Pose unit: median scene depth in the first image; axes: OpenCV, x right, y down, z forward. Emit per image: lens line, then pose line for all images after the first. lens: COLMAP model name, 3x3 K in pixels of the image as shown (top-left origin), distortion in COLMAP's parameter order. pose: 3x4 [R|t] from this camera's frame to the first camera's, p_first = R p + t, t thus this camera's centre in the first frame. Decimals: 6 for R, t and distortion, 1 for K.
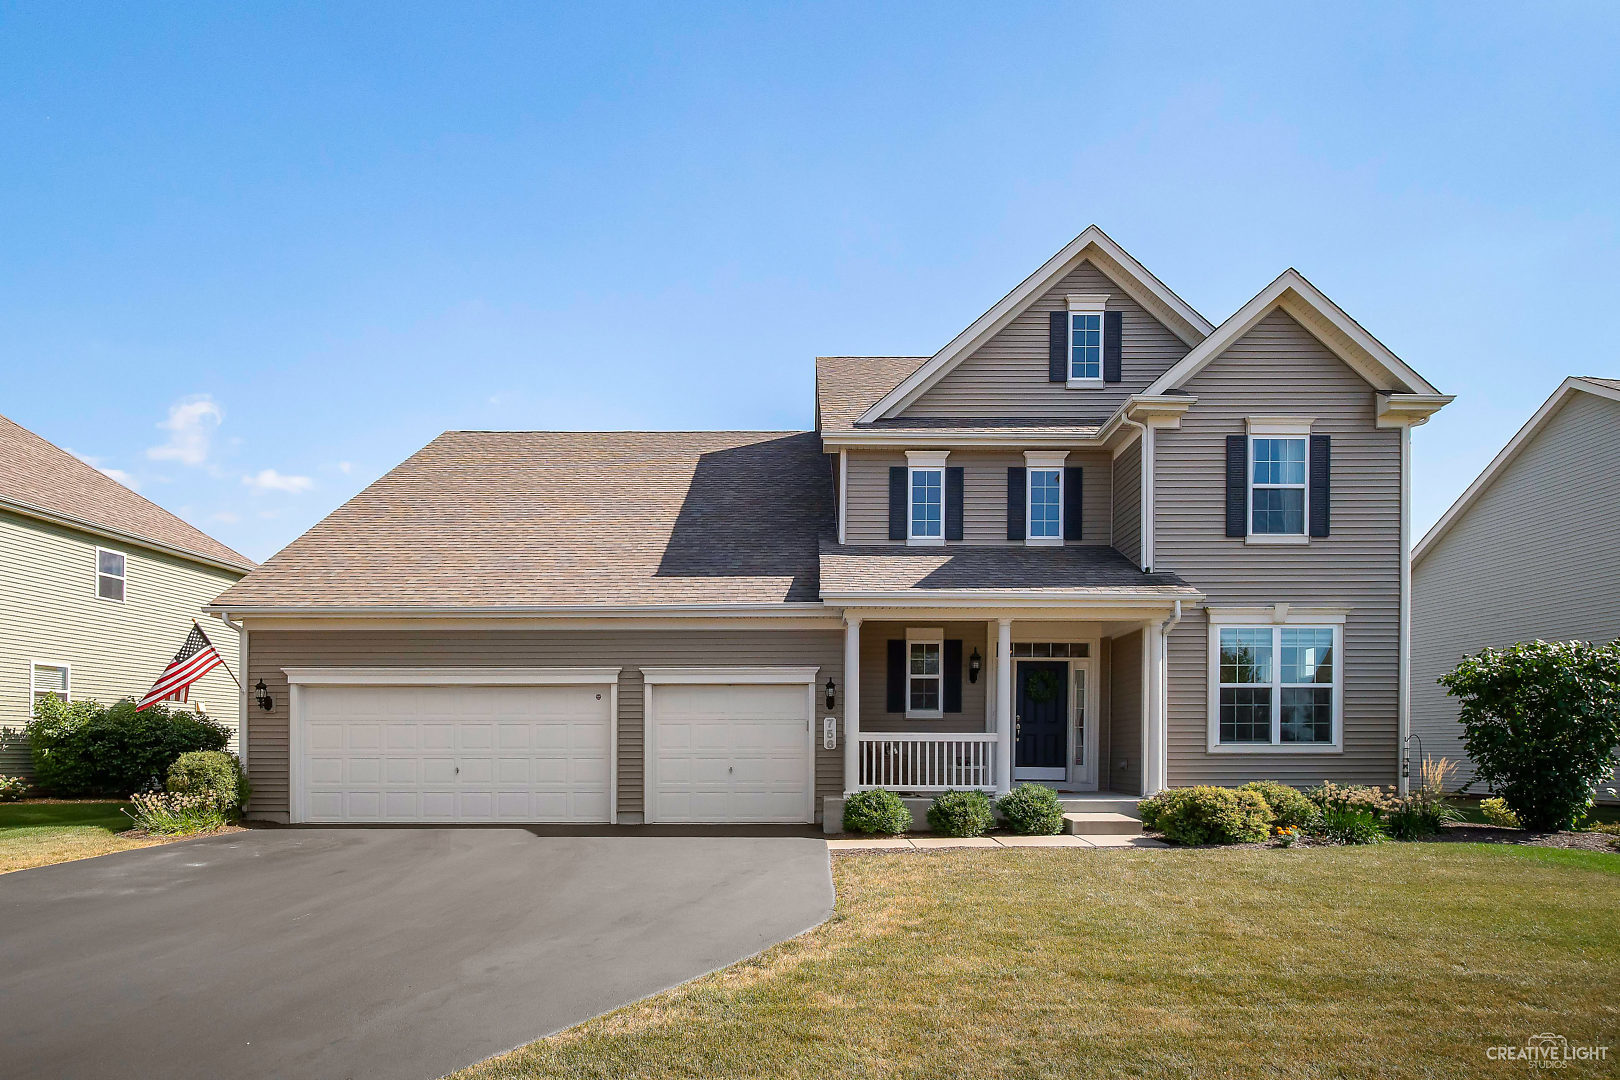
lens RADIAL K [[821.6, 0, 810.0], [0, 821.6, 540.0], [0, 0, 1]] dist [0.002751, 0.000327]
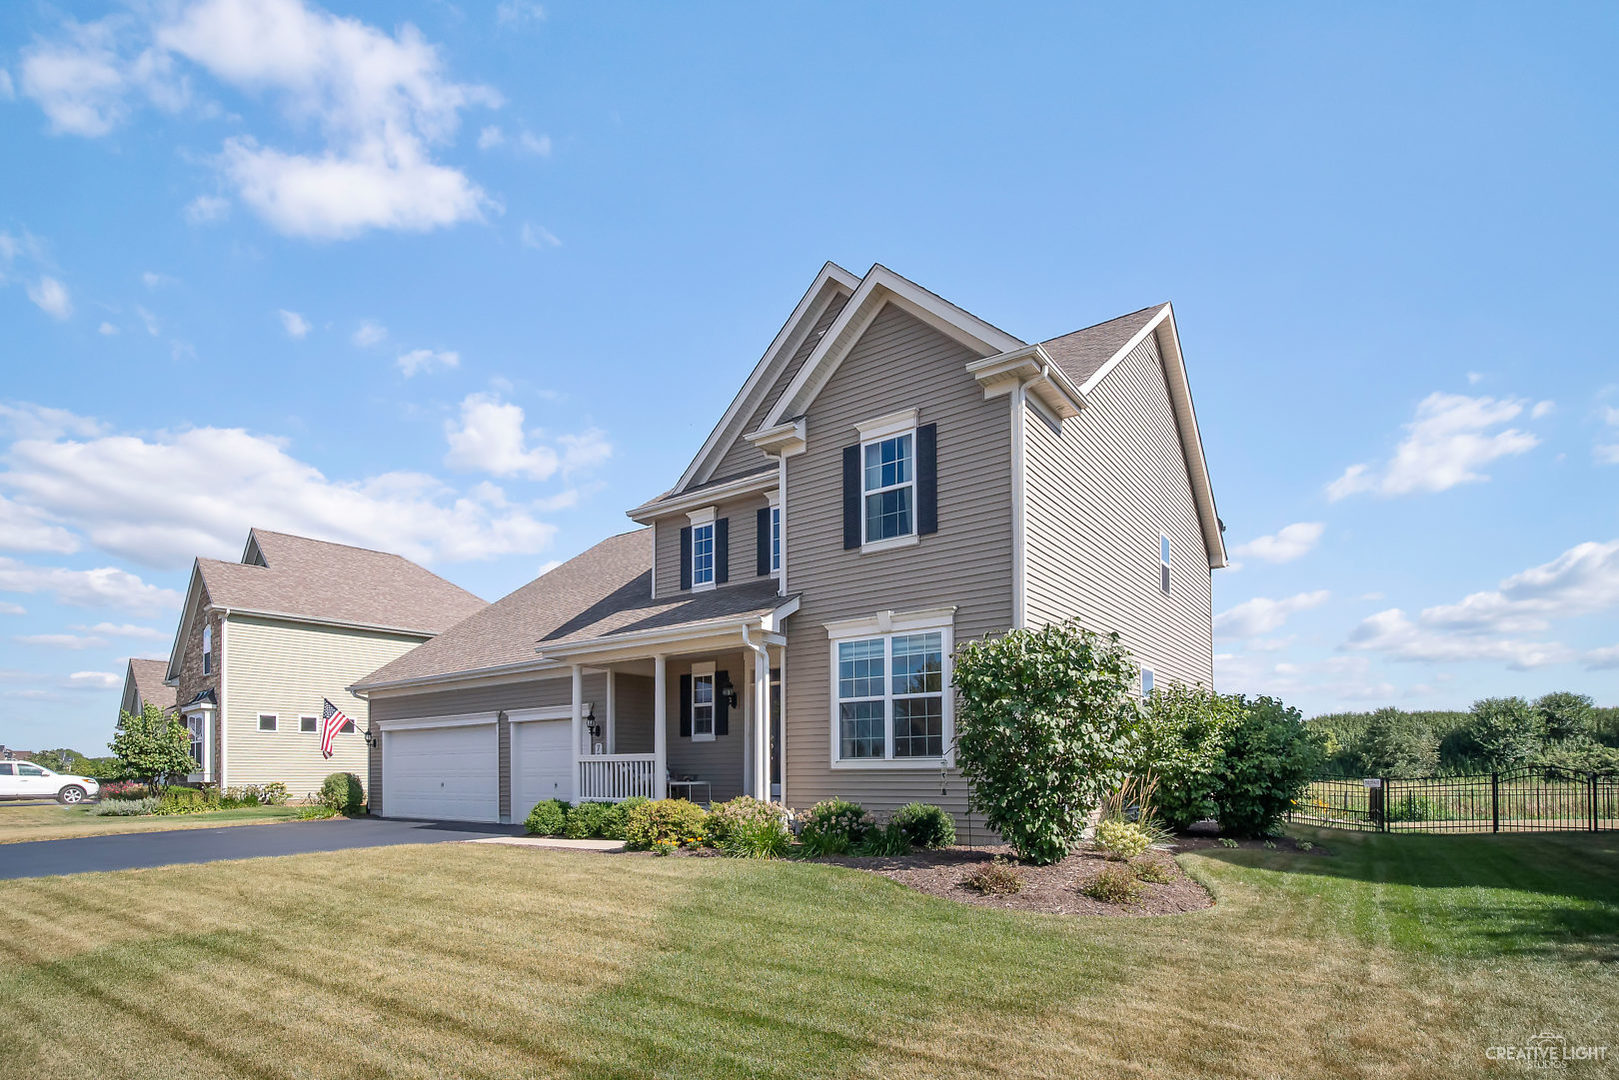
lens RADIAL K [[783.3, 0, 809.5], [0, 783.3, 540.0], [0, 0, 1]] dist [-0.001926, -0.000181]
pose [[0.813105, -0.170541, -0.556575, 1.002688], [0.150264, 0.985210, -0.082357, 0.055881], [0.562389, -0.016668, 0.826705, 0.191125]]
